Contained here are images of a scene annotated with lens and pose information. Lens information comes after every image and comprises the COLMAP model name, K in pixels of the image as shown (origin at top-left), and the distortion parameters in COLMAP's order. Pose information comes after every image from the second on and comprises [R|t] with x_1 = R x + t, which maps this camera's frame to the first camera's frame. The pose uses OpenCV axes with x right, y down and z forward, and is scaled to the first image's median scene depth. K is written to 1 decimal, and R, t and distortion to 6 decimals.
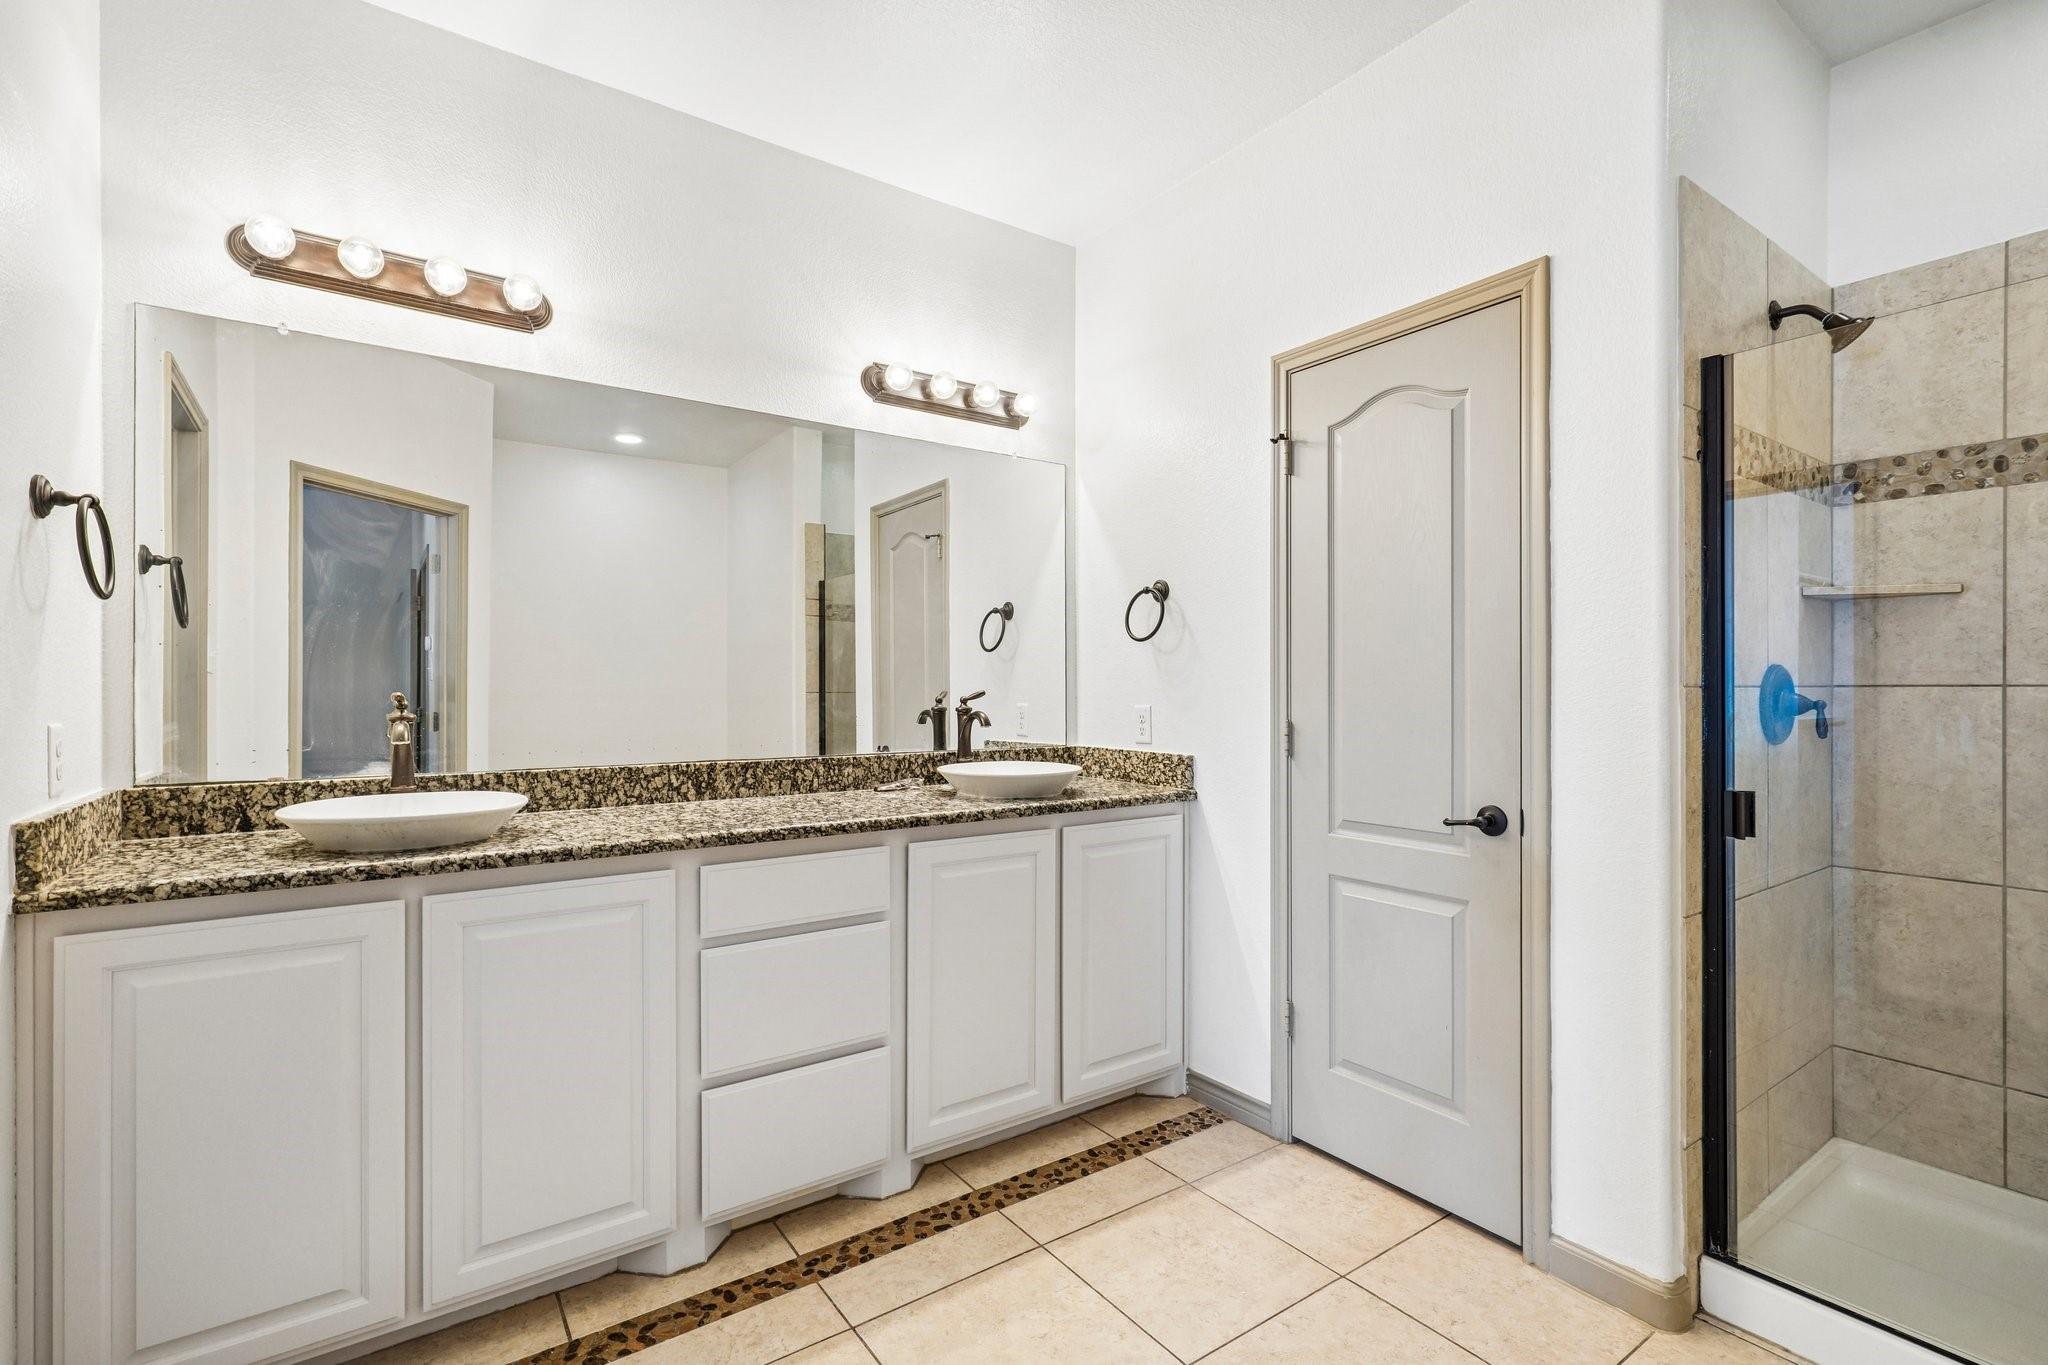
lens RADIAL K [[941.2, 0, 1022.1], [0, 941.2, 685.6], [0, 0, 1]] dist [-0.003247, 0.001145]
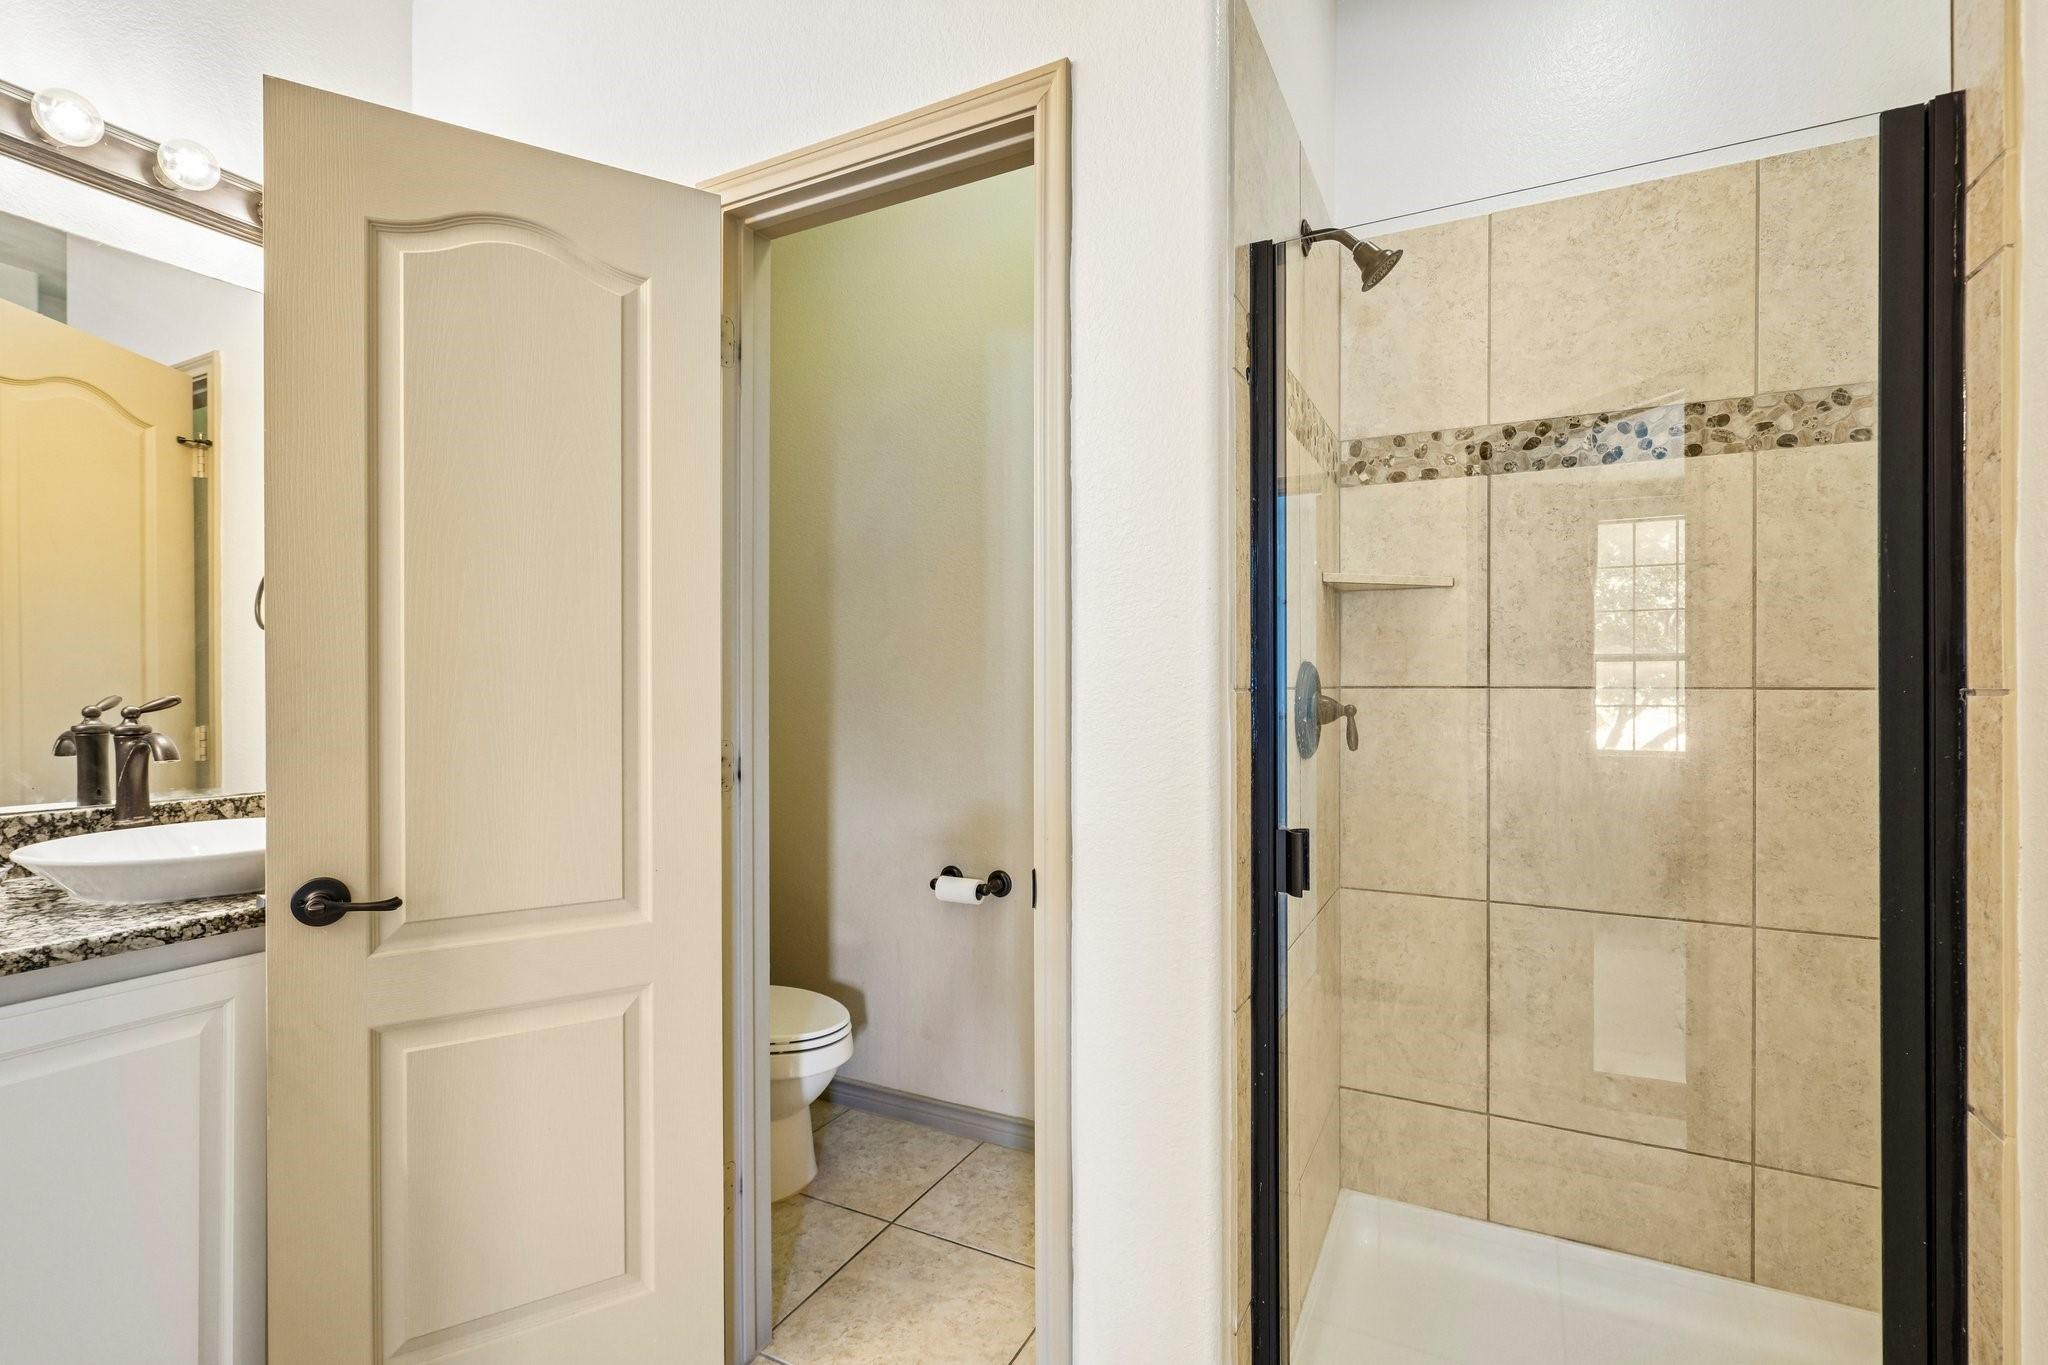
lens RADIAL K [[941.2, 0, 1034.1], [0, 941.2, 687.5], [0, 0, 1]] dist [-0.003247, 0.001145]
pose [[0.882532, -0.001083, 0.470252, 0.188505], [-0.000748, 0.999993, 0.003707, -0.002316], [-0.470252, -0.003623, 0.882525, 0.356469]]
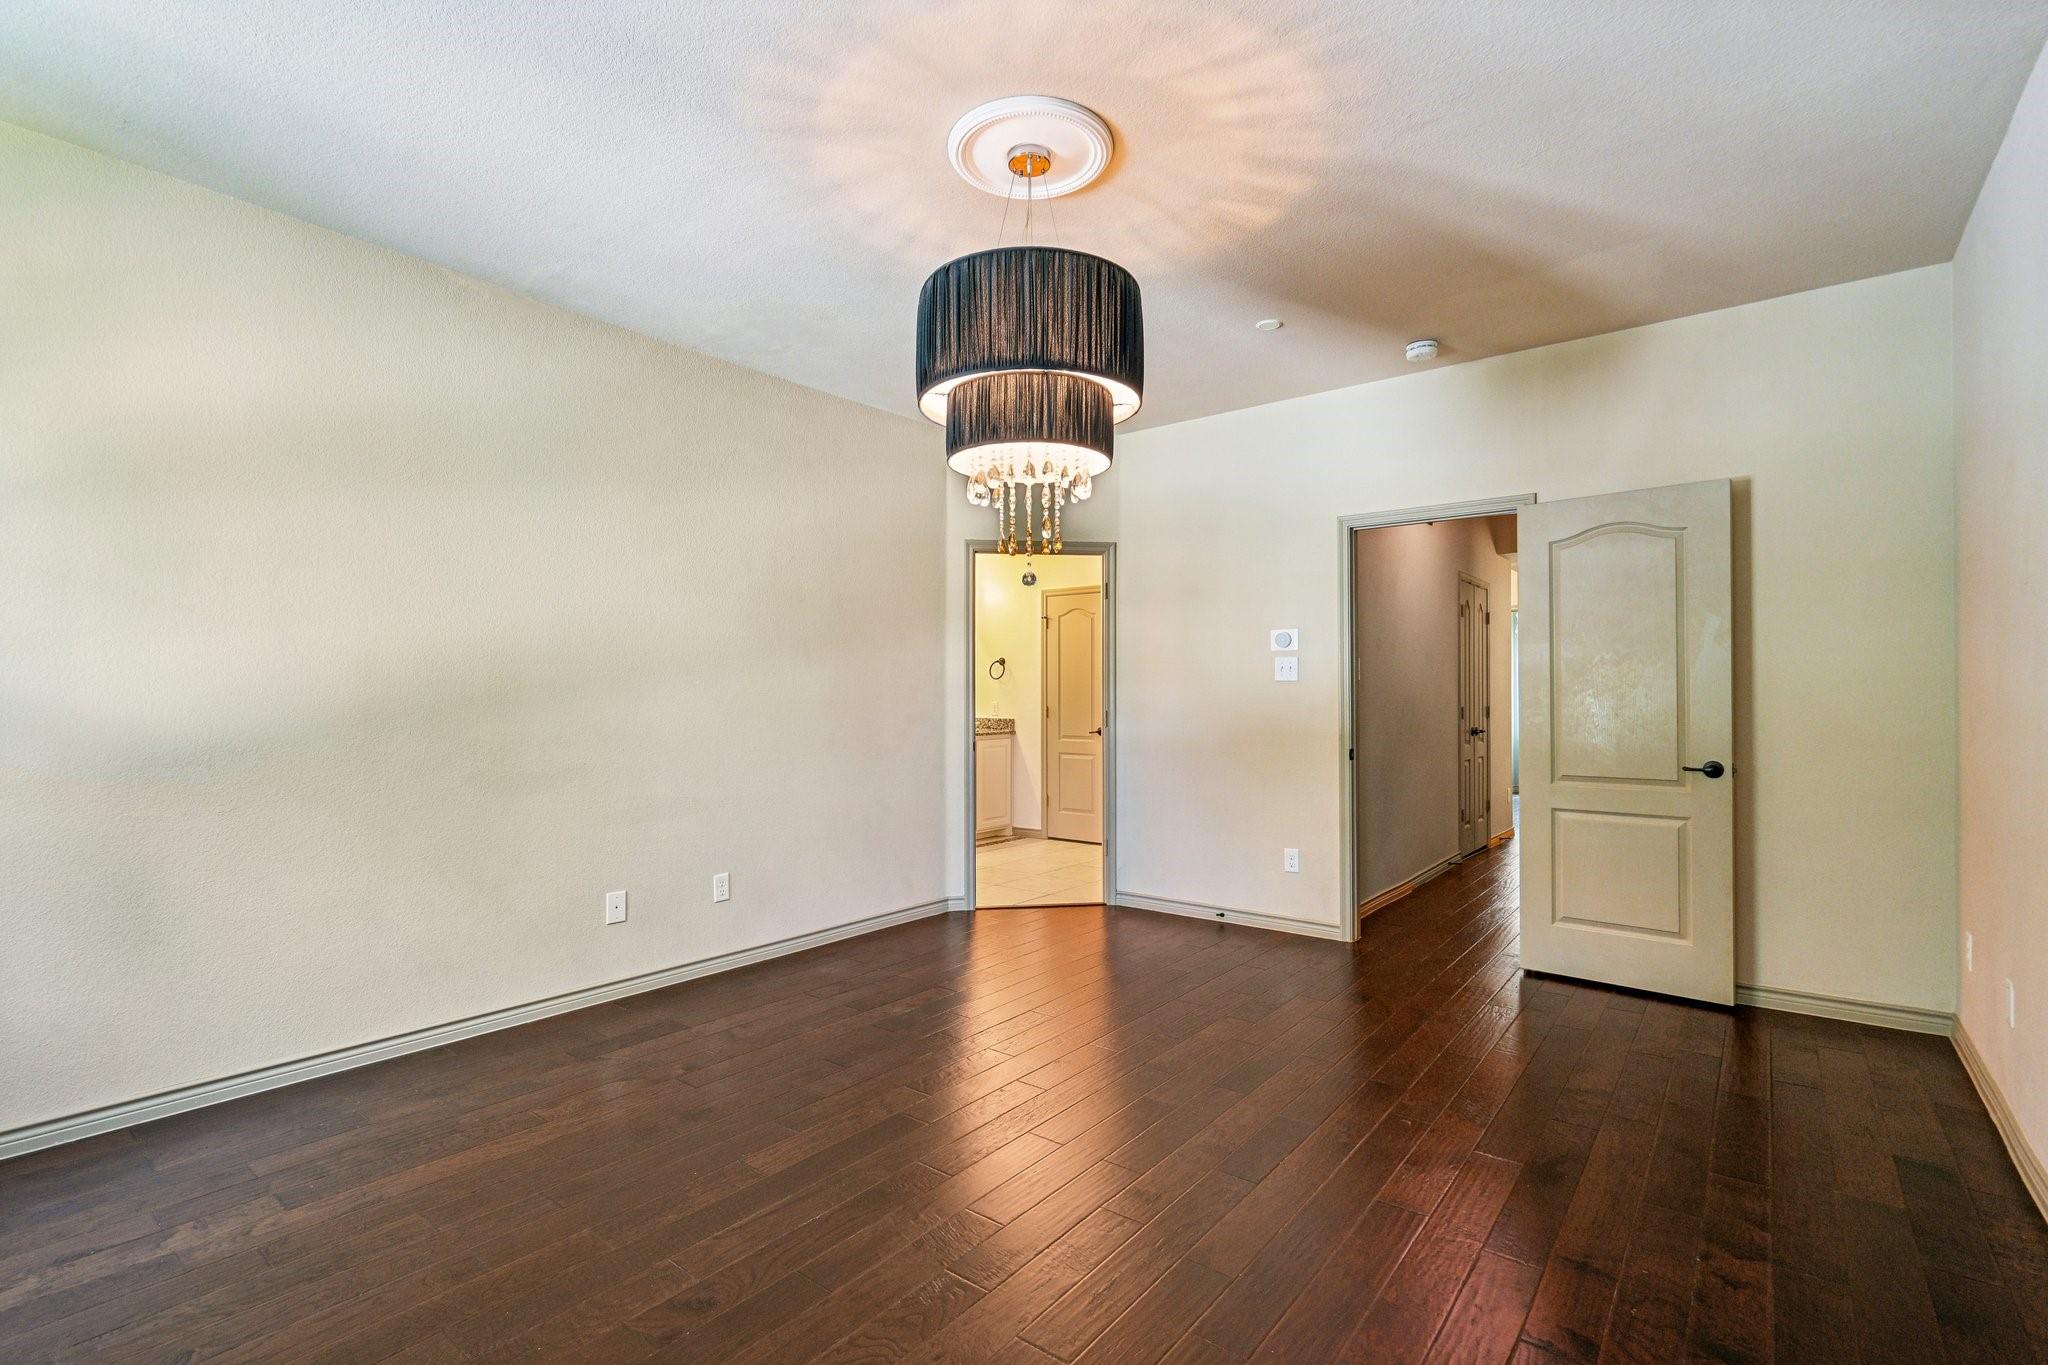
lens RADIAL K [[941.2, 0, 1031.0], [0, 941.2, 693.4], [0, 0, 1]] dist [-0.003247, 0.001145]
pose [[0.959759, 0.000519, 0.280824, -0.717884], [0.000432, 0.999994, -0.003324, 0.006175], [-0.280825, 0.003311, 0.959753, -2.214187]]
